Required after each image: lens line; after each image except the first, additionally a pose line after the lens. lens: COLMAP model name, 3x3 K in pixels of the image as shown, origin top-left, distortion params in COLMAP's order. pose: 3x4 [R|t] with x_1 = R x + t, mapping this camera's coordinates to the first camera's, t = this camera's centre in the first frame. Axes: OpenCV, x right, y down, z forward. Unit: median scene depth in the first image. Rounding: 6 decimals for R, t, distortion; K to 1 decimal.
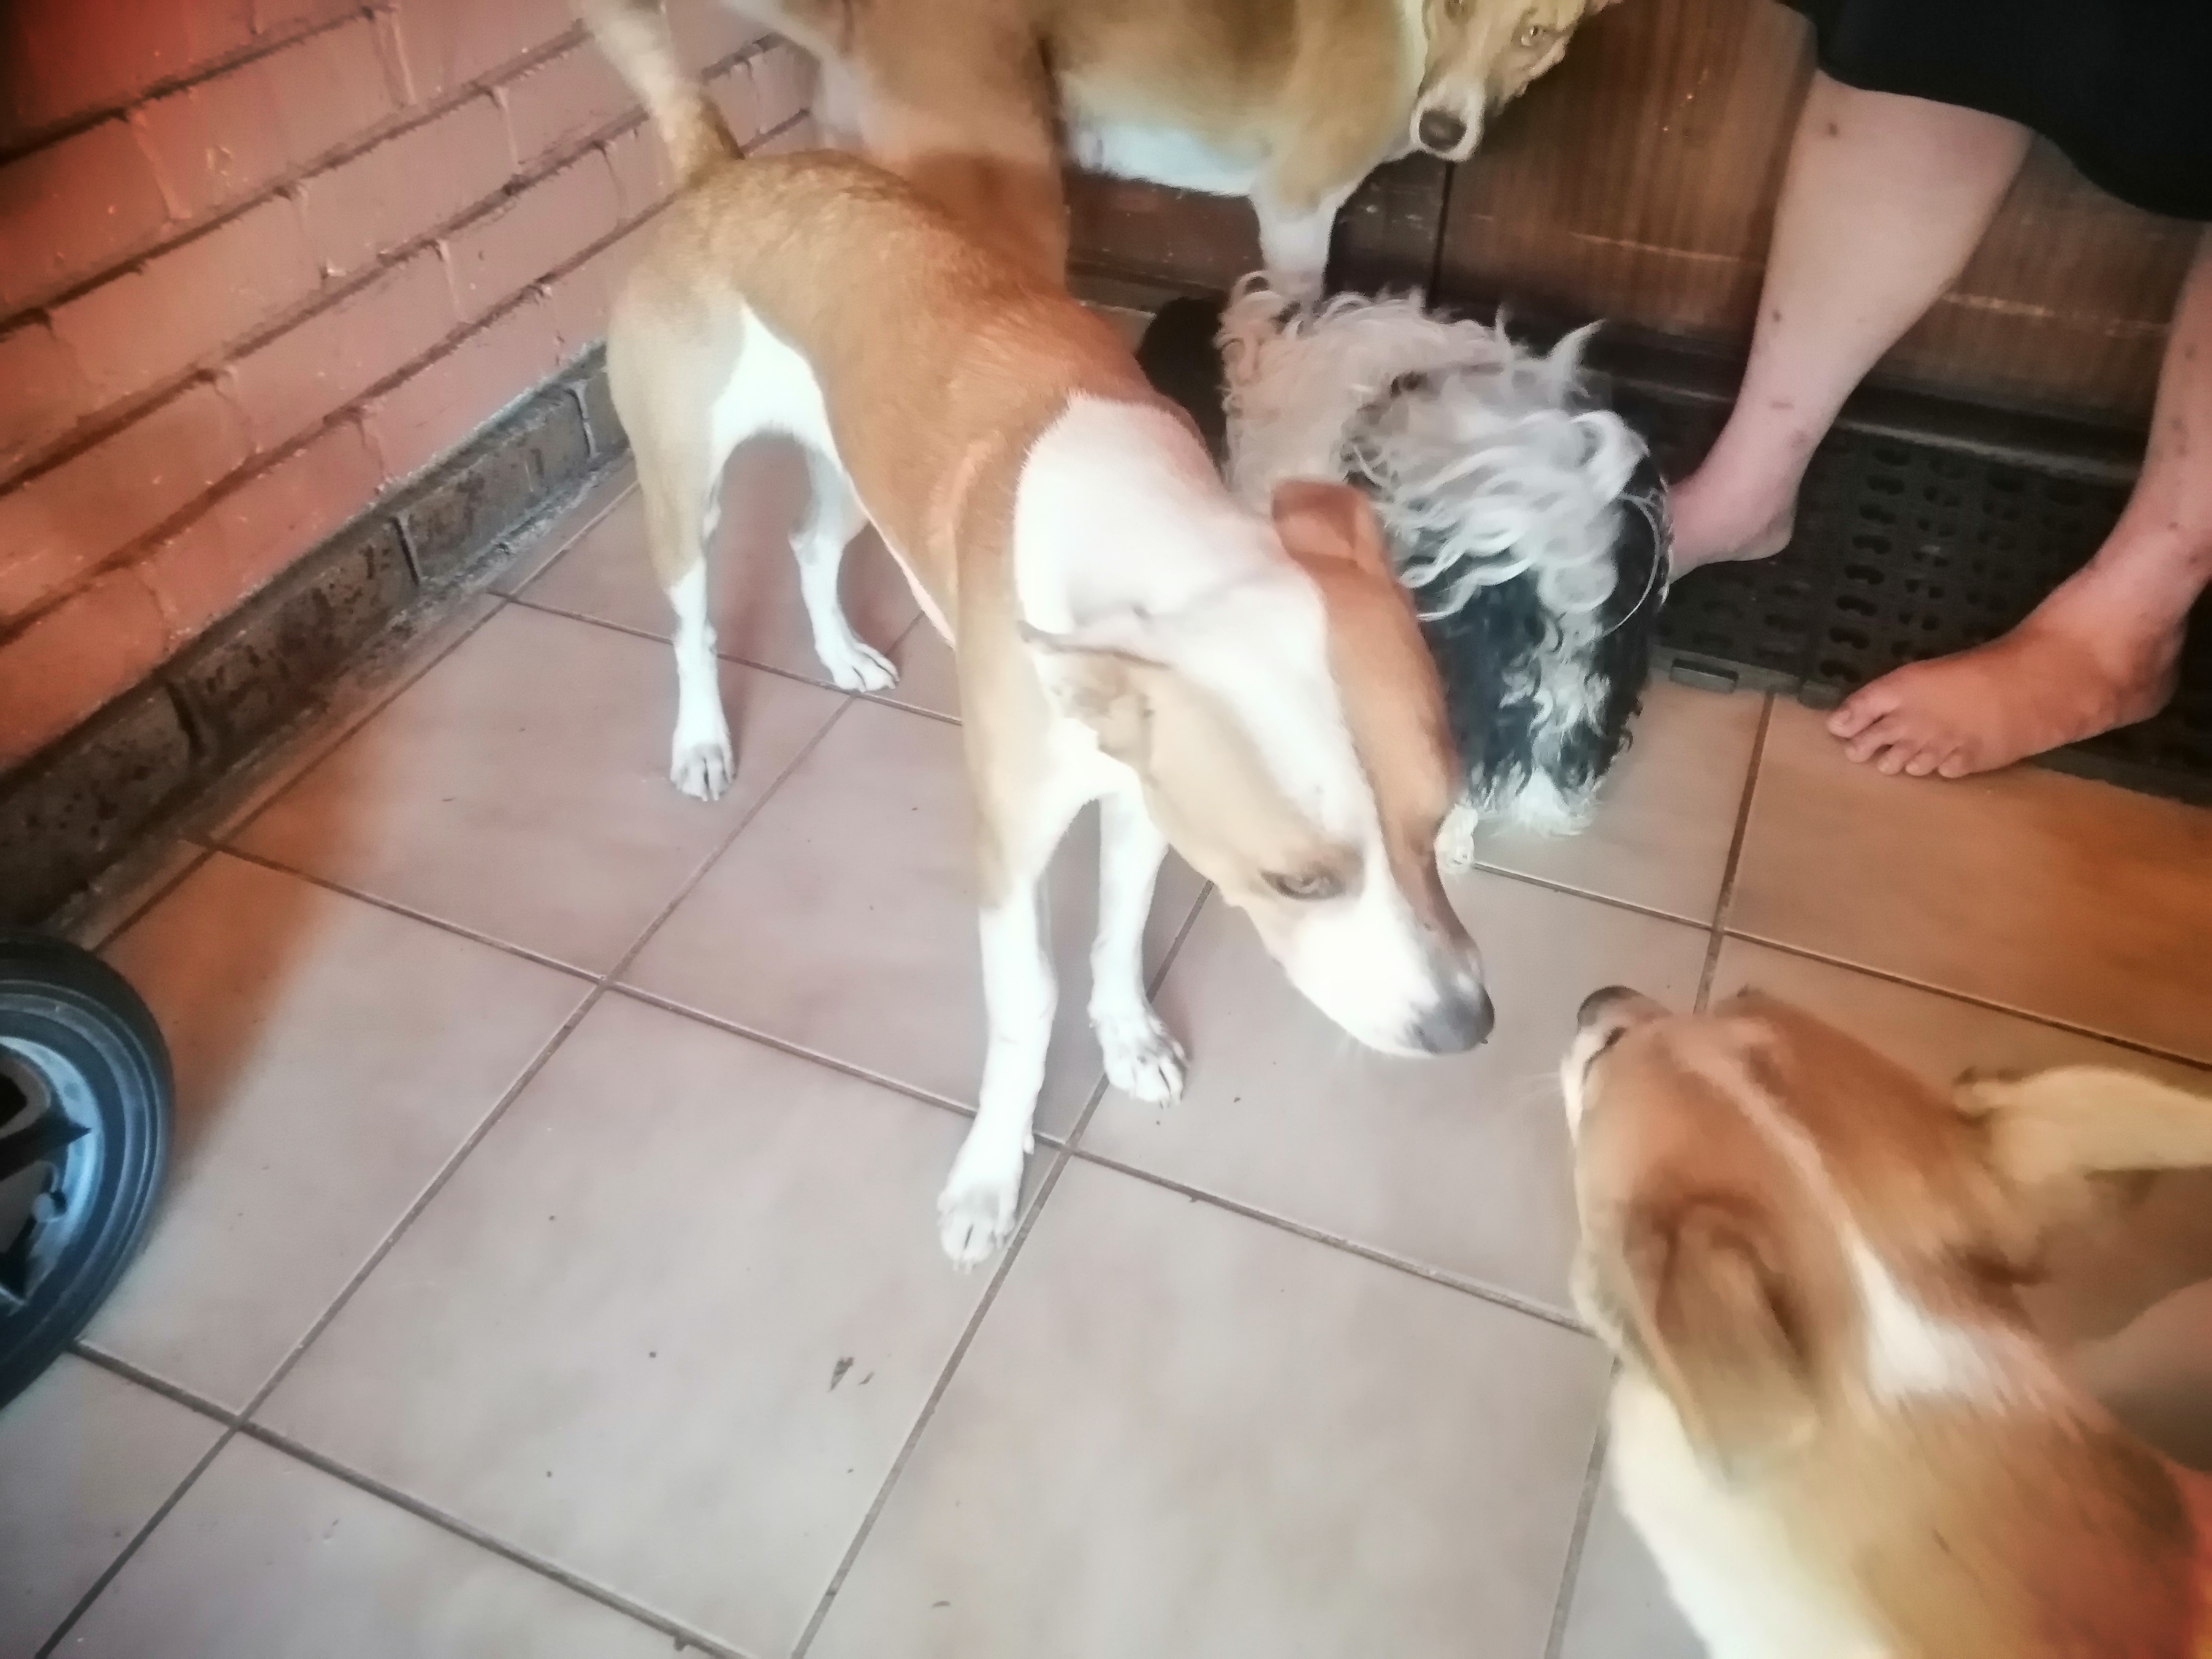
lens RADIAL K [[1709.2, 0, 1098.3], [0, 1709.2, 791.0], [0, 0, 1]] dist [-0.048059, 0.066340]
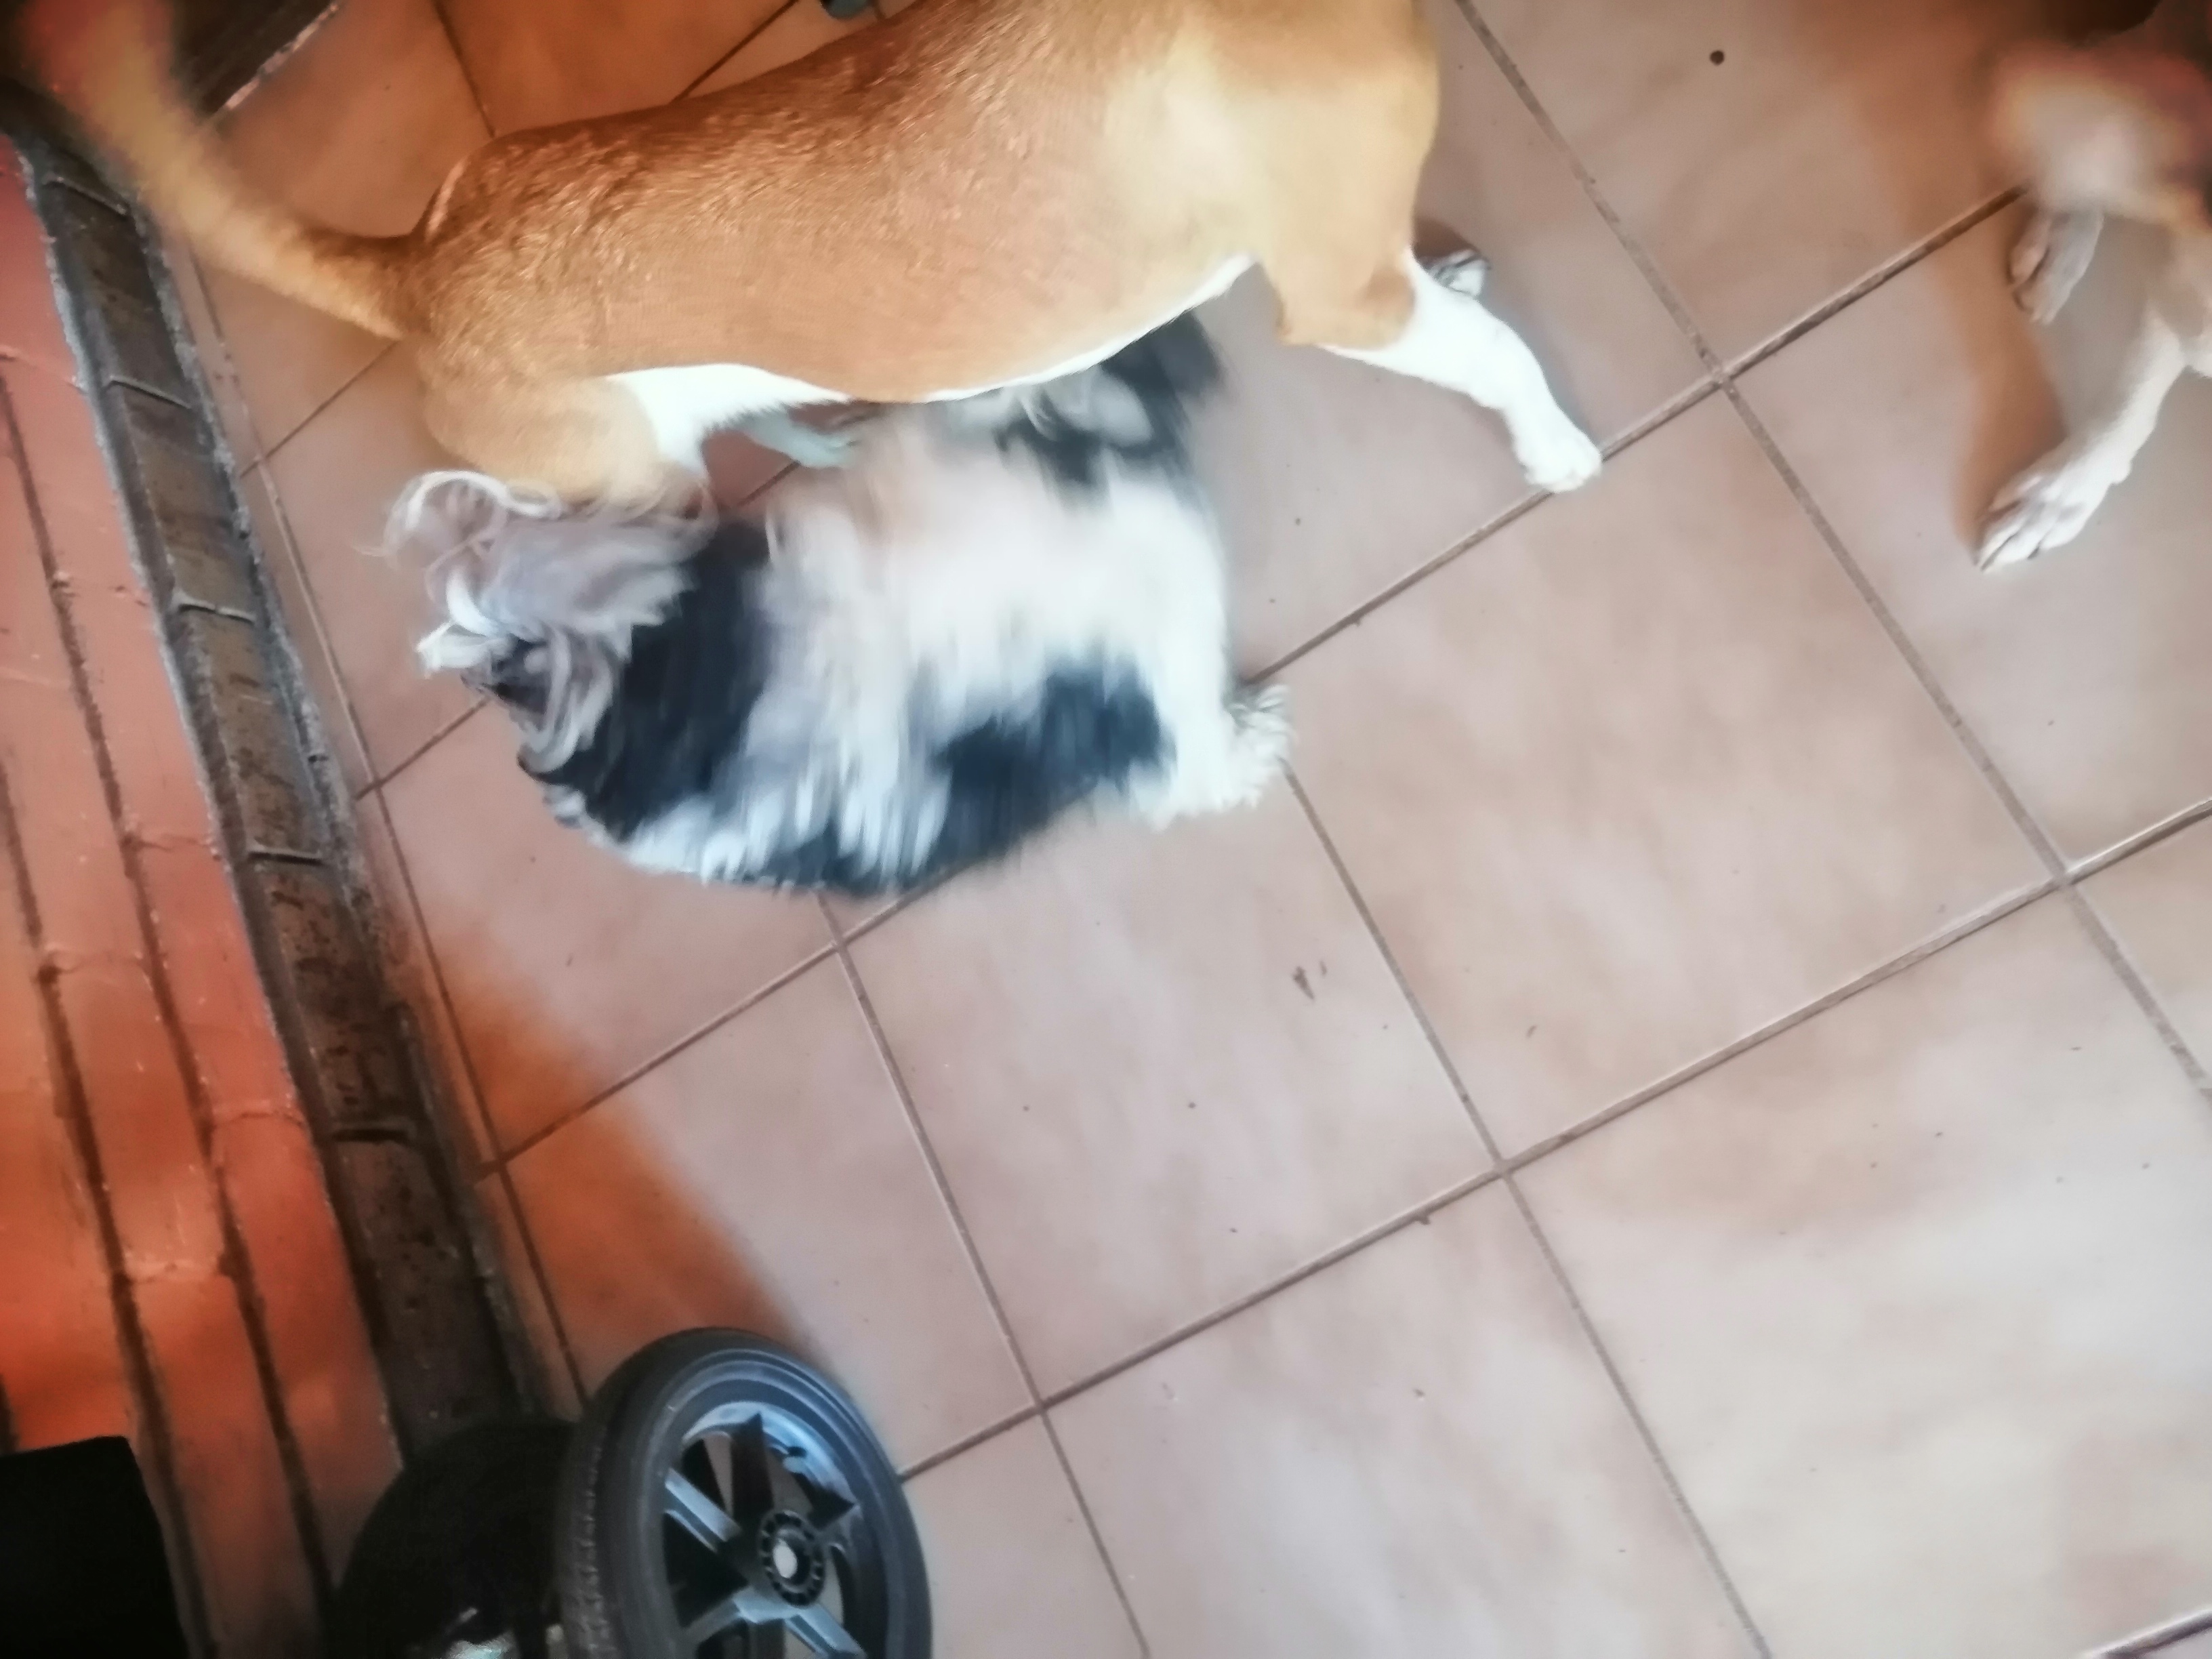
lens RADIAL K [[1736.6, 0, 1106.0], [0, 1736.6, 829.5], [0, 0, 1]] dist [-0.058867, 0.077772]
pose [[0.572039, -0.804729, -0.158688, 0.026227], [0.787015, 0.484012, 0.382543, -0.175985], [-0.231037, -0.343719, 0.910208, 0.018197]]
